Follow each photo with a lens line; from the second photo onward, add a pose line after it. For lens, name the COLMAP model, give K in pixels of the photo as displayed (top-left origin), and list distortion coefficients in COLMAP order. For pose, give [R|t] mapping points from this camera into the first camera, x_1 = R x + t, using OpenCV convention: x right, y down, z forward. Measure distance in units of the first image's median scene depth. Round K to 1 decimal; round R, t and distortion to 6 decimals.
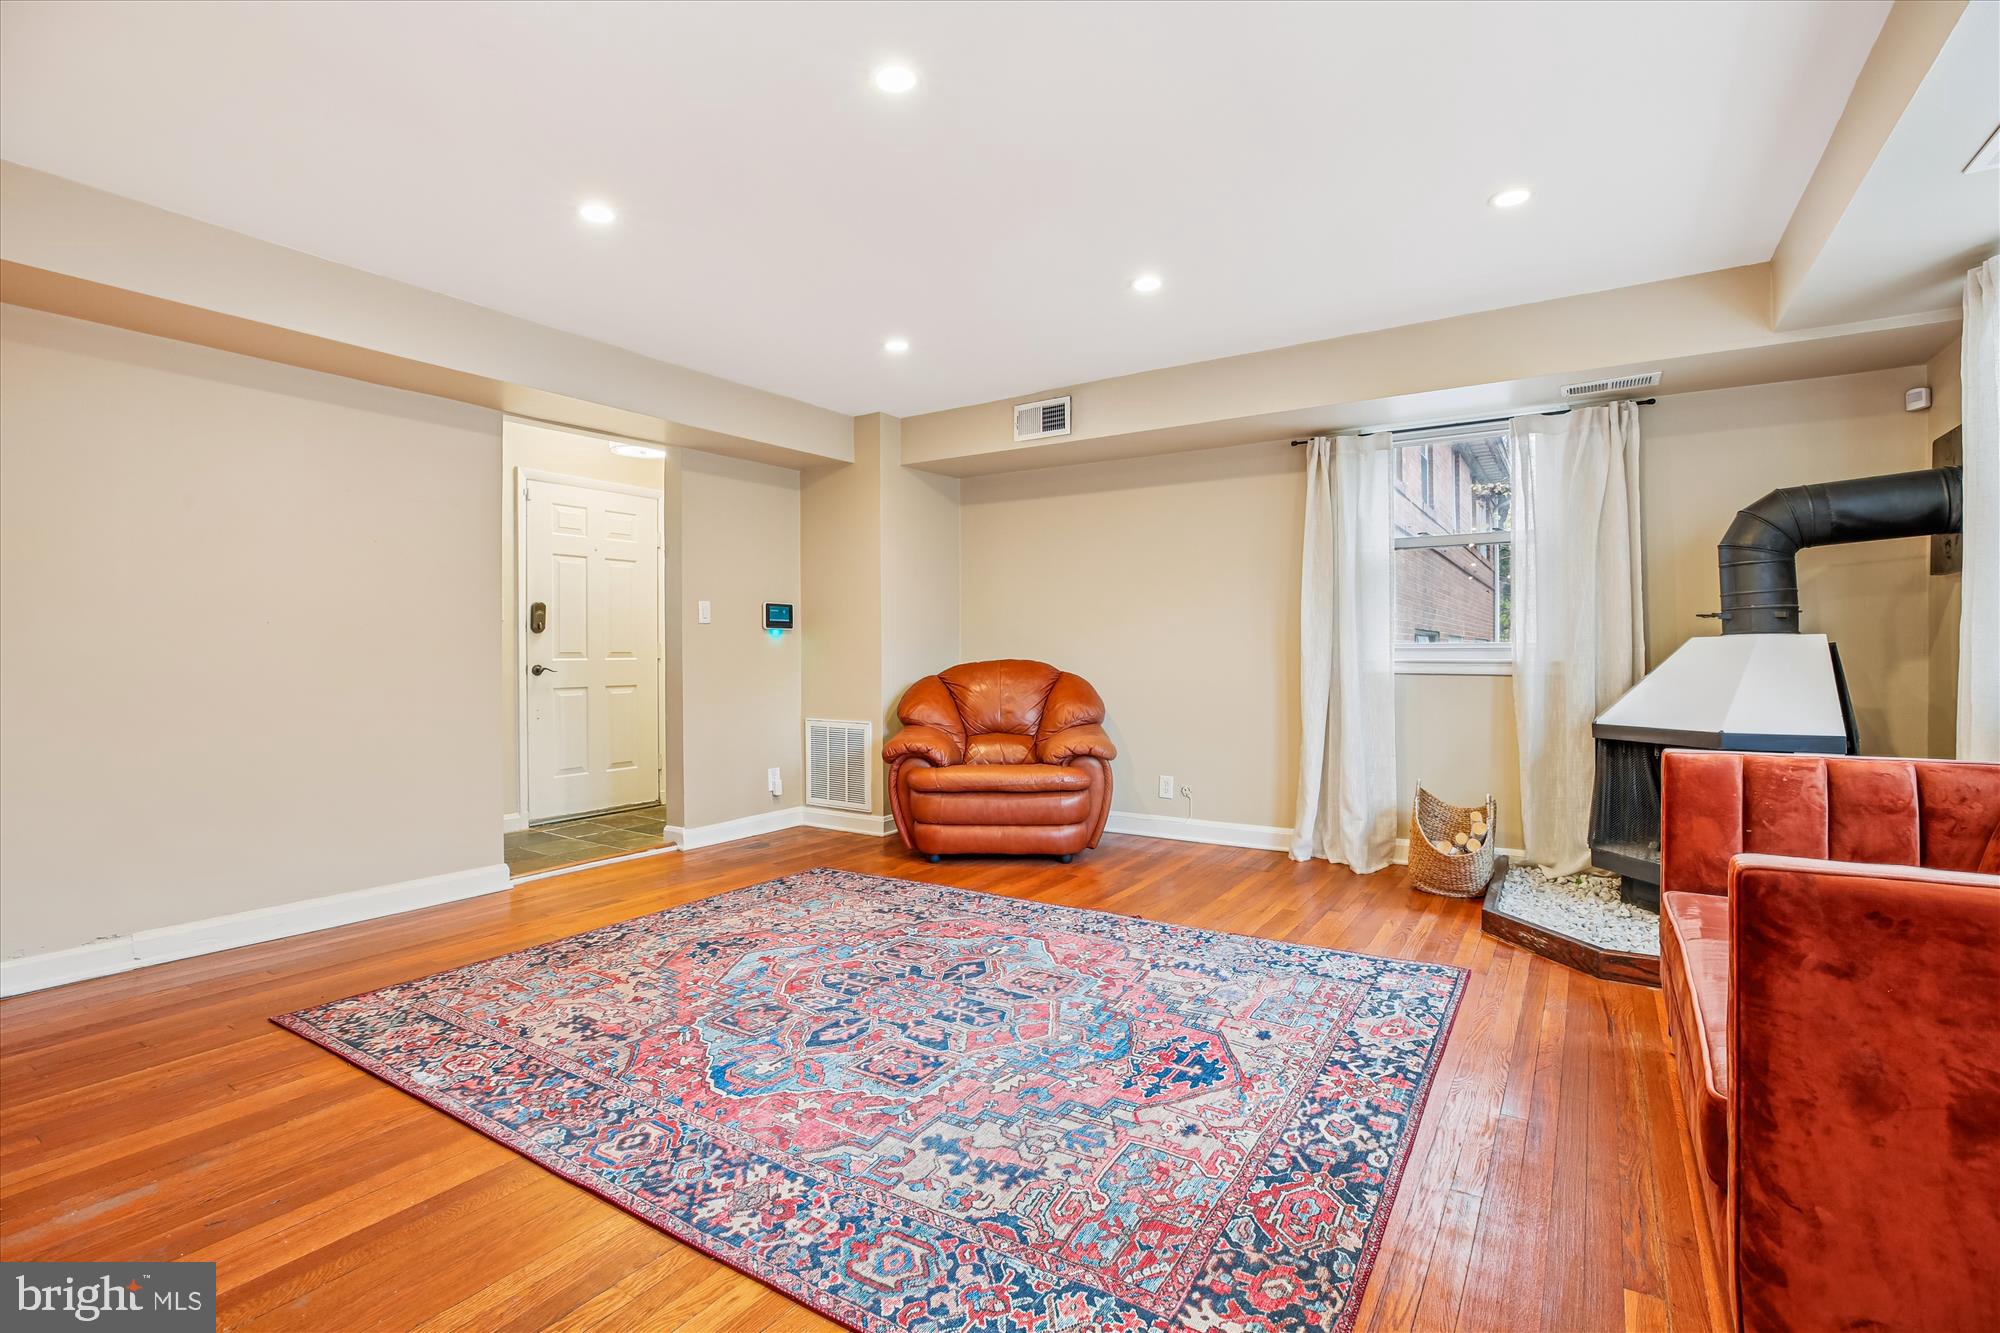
lens RADIAL K [[919.7, 0, 1032.4], [0, 919.7, 644.3], [0, 0, 1]] dist [-0.029151, 0.001634]
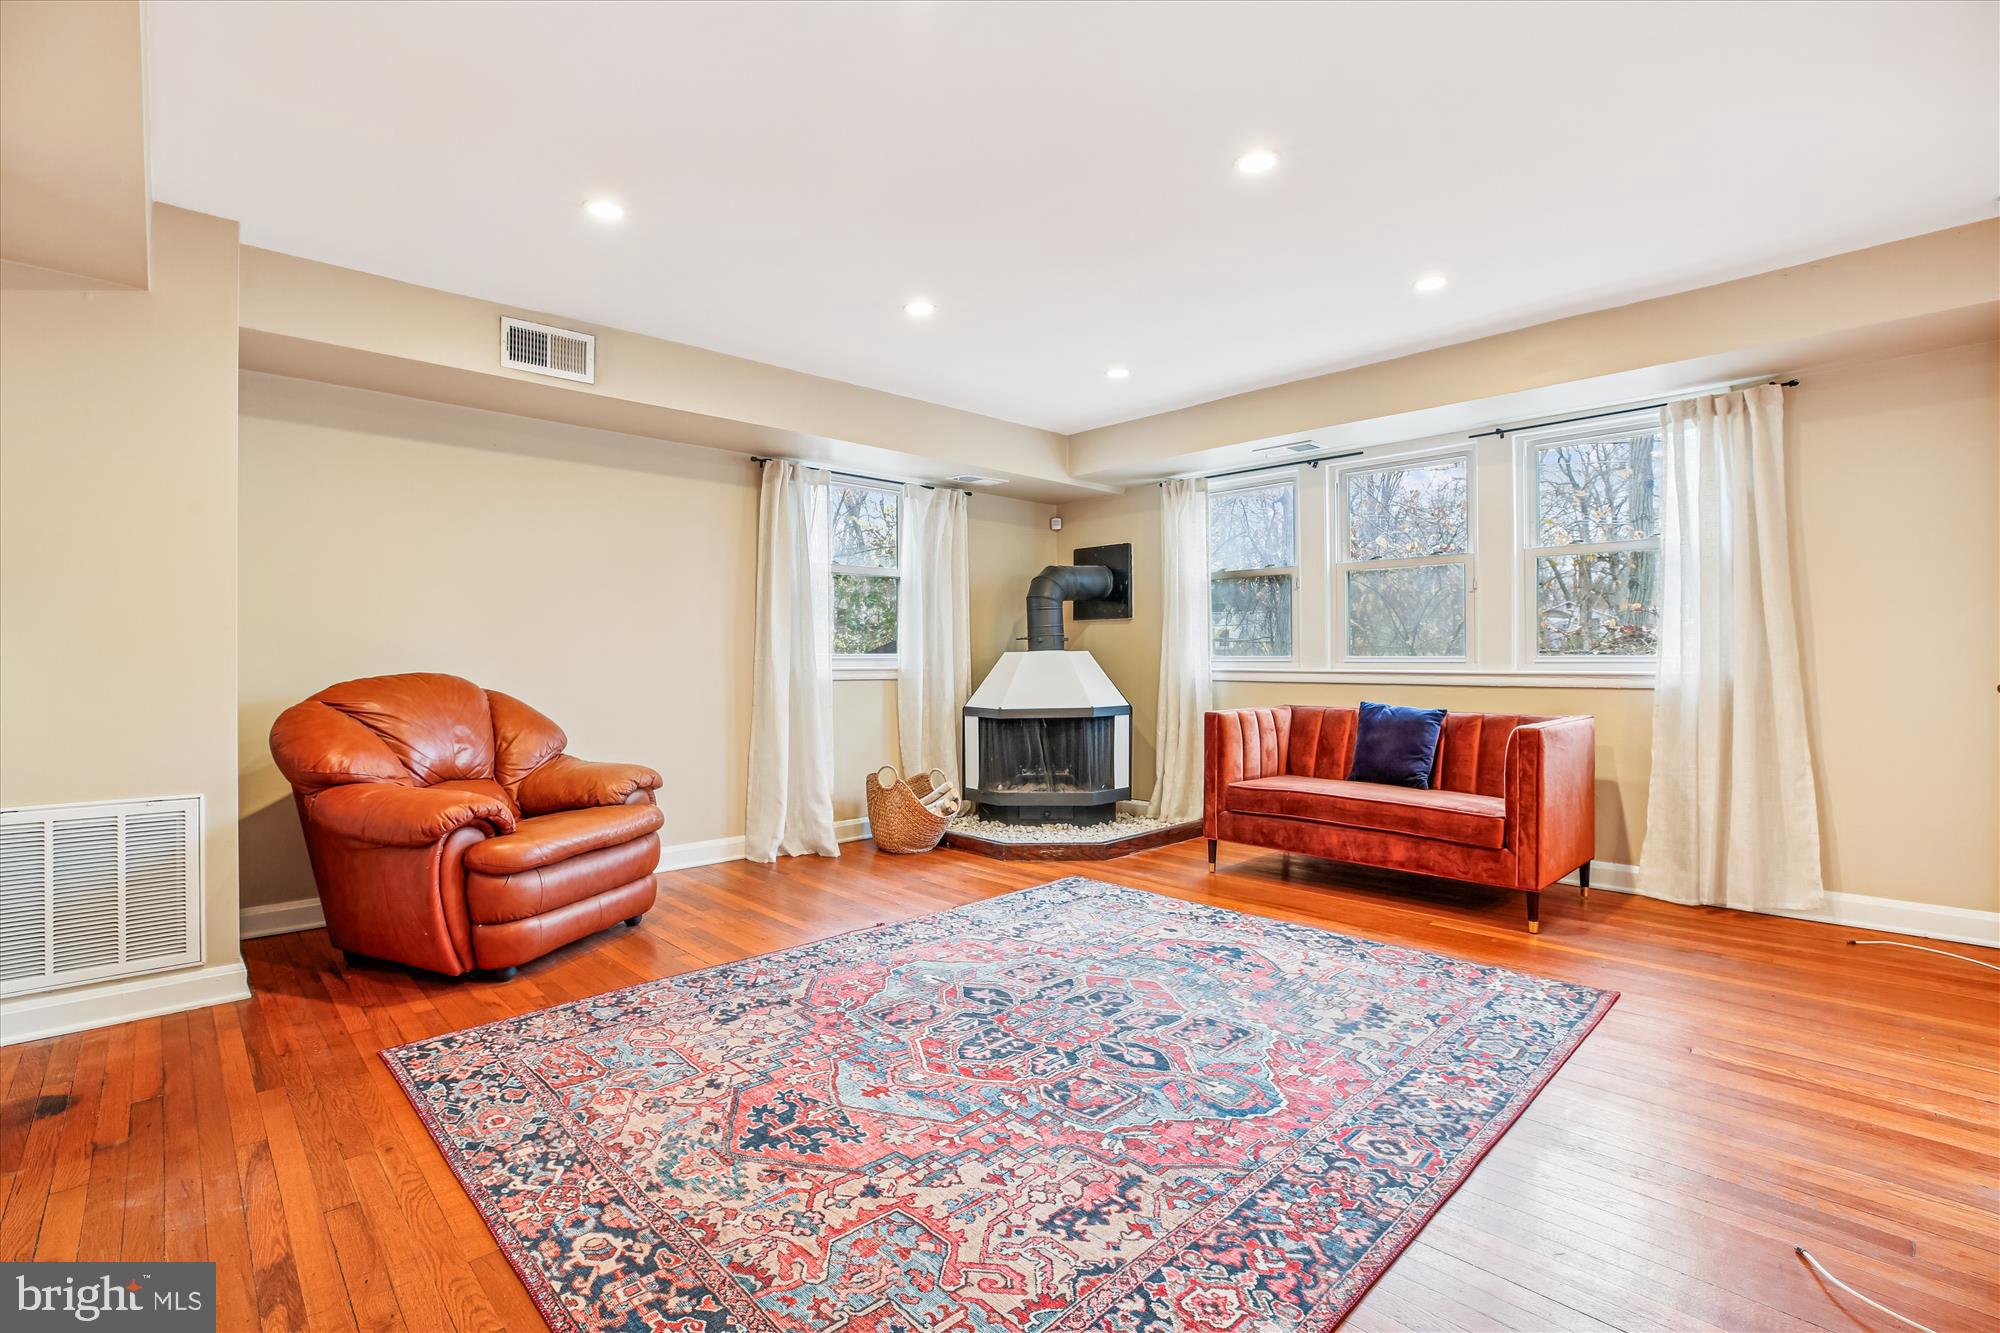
lens RADIAL K [[919.7, 0, 958.0], [0, 919.7, 660.5], [0, 0, 1]] dist [-0.029151, 0.001634]
pose [[0.254639, 0.002571, 0.967033, -0.988466], [-0.006591, 0.999978, -0.000923, 0.009079], [-0.967014, -0.006139, 0.254650, 0.779220]]
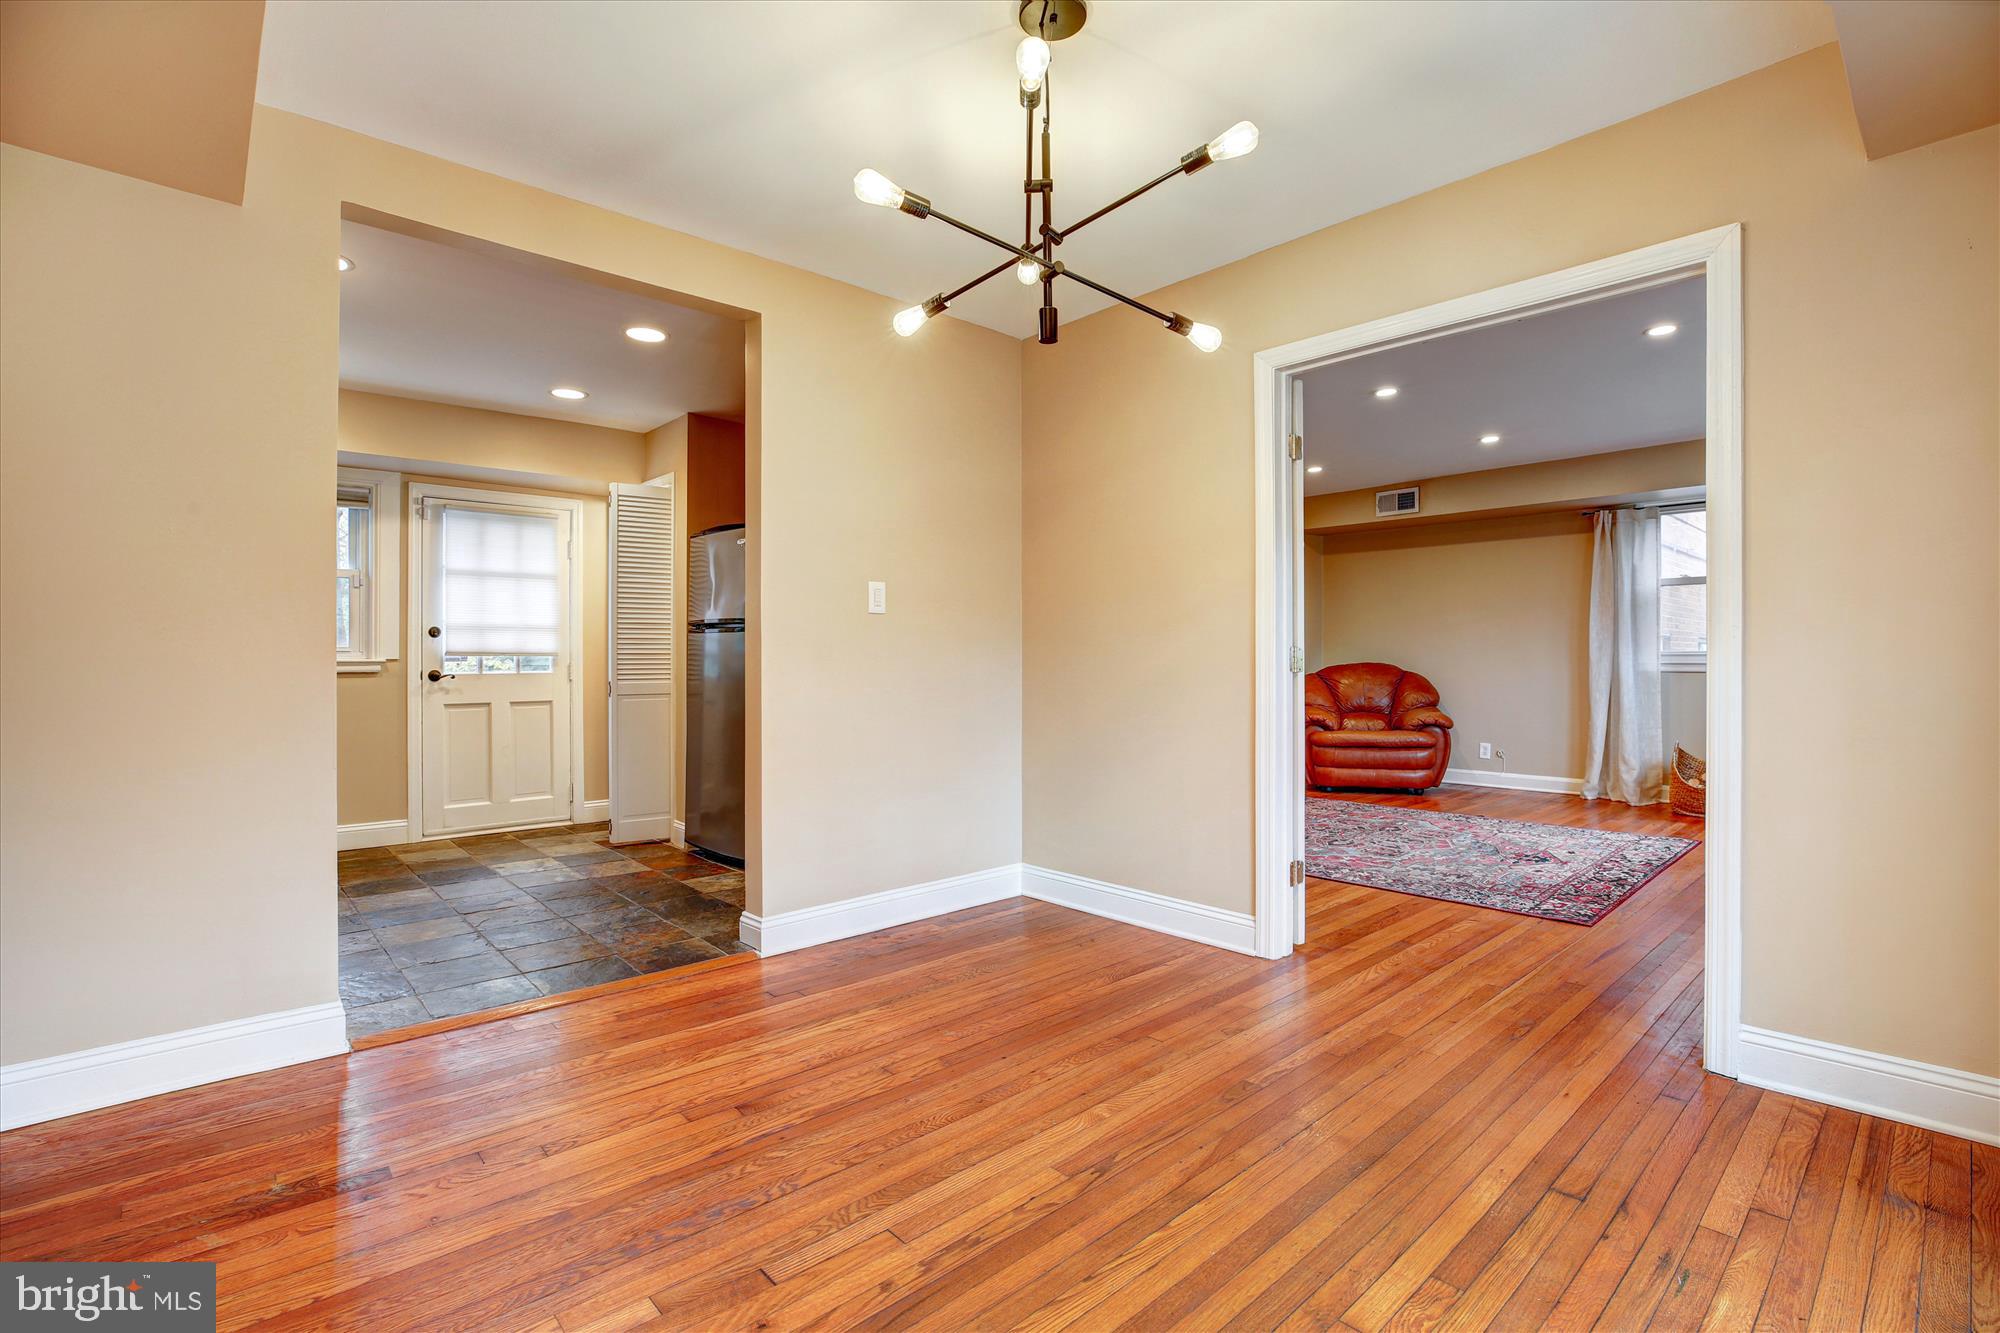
lens RADIAL K [[919.7, 0, 1016.4], [0, 919.7, 657.4], [0, 0, 1]] dist [-0.029151, 0.001634]
pose [[0.963372, -0.001247, -0.268167, -0.300805], [0.003360, 0.999967, 0.007421, -0.006776], [0.268149, -0.008050, 0.963344, -0.969858]]
